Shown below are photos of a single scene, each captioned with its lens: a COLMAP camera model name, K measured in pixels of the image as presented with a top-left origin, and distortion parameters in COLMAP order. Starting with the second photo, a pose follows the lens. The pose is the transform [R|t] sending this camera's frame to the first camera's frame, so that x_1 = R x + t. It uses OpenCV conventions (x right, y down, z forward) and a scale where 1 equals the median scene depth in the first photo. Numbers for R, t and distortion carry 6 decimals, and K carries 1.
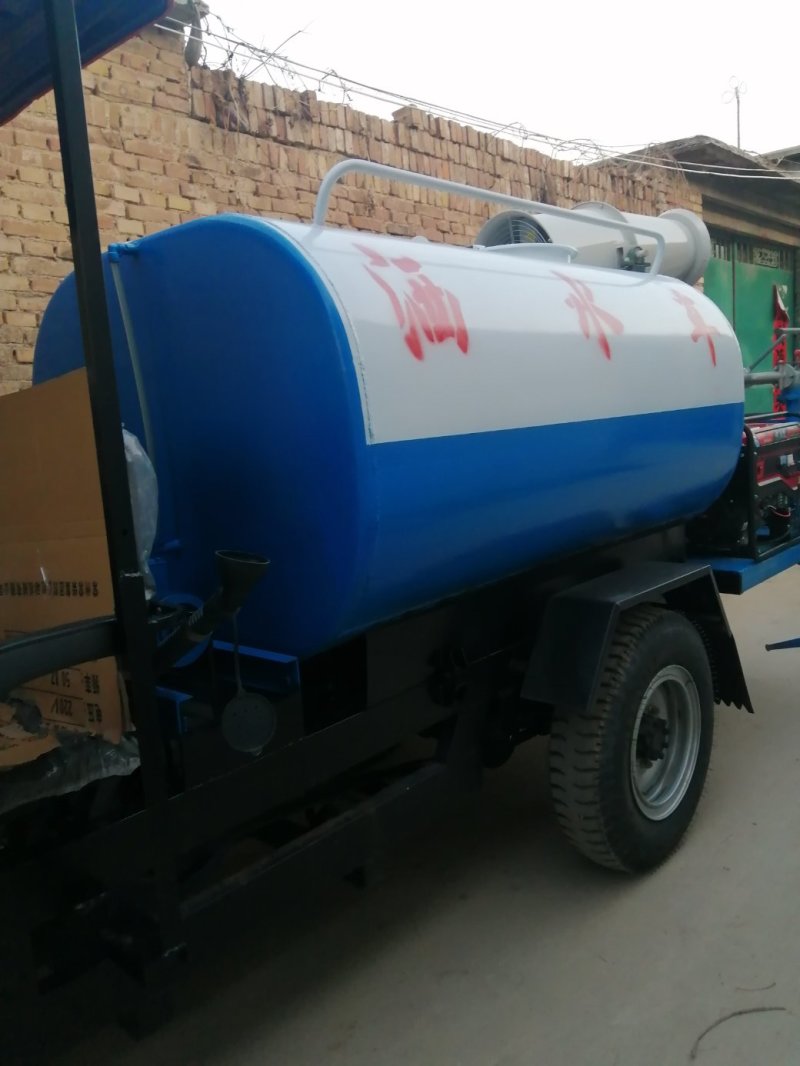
lens RADIAL K [[879.9, 0, 401.3], [0, 879.9, 534.7], [0, 0, 1]] dist [0.017555, -0.047413]
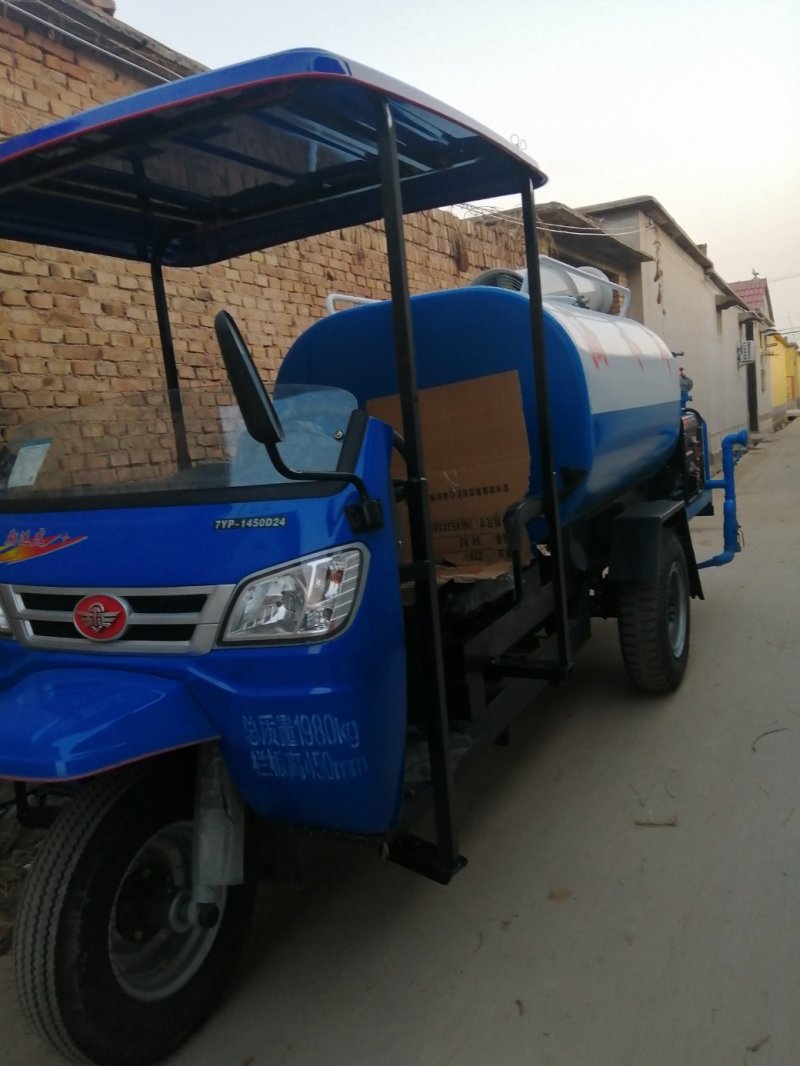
lens RADIAL K [[879.9, 0, 399.5], [0, 879.9, 539.5], [0, 0, 1]] dist [0.017555, -0.047413]
pose [[0.967569, -0.050609, 0.247484, -0.391576], [0.056212, 0.998297, -0.015622, 0.071092], [-0.246272, 0.029027, 0.968766, -0.293230]]
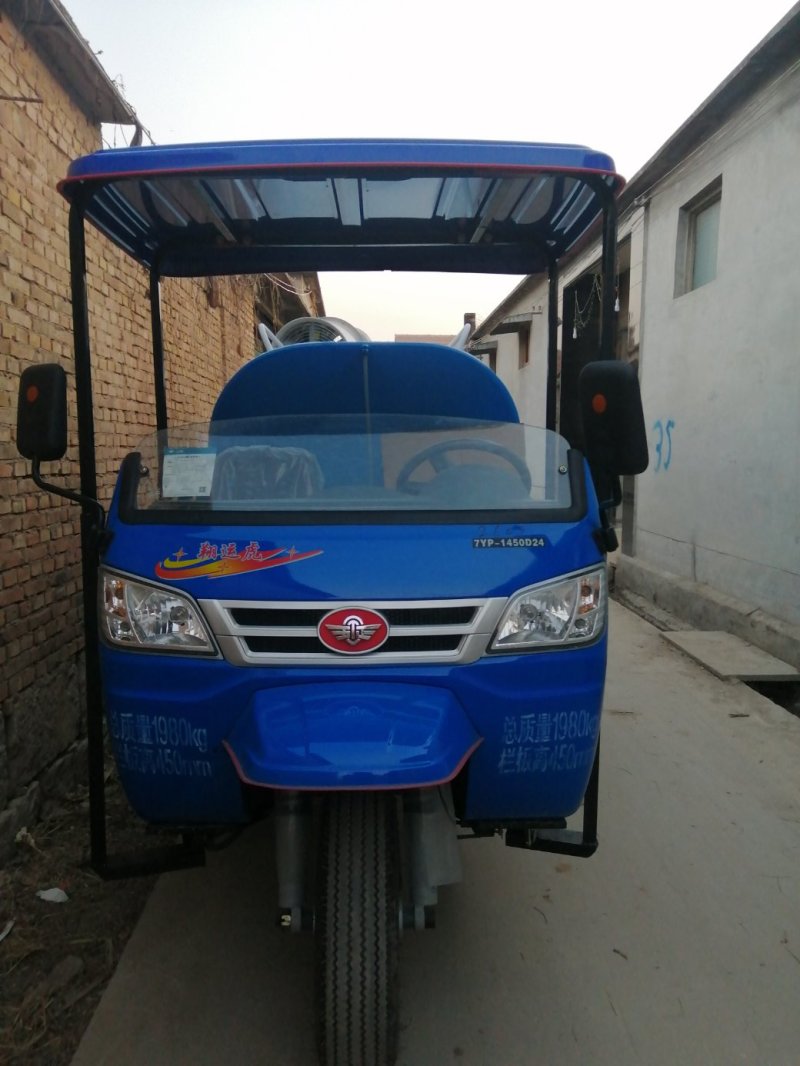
lens RADIAL K [[879.9, 0, 393.3], [0, 879.9, 527.6], [0, 0, 1]] dist [0.017555, -0.047413]
pose [[0.724440, 0.001169, 0.689337, -0.798680], [0.041947, 0.998071, -0.045775, 0.061939], [-0.688060, 0.062077, 0.722993, -0.137133]]
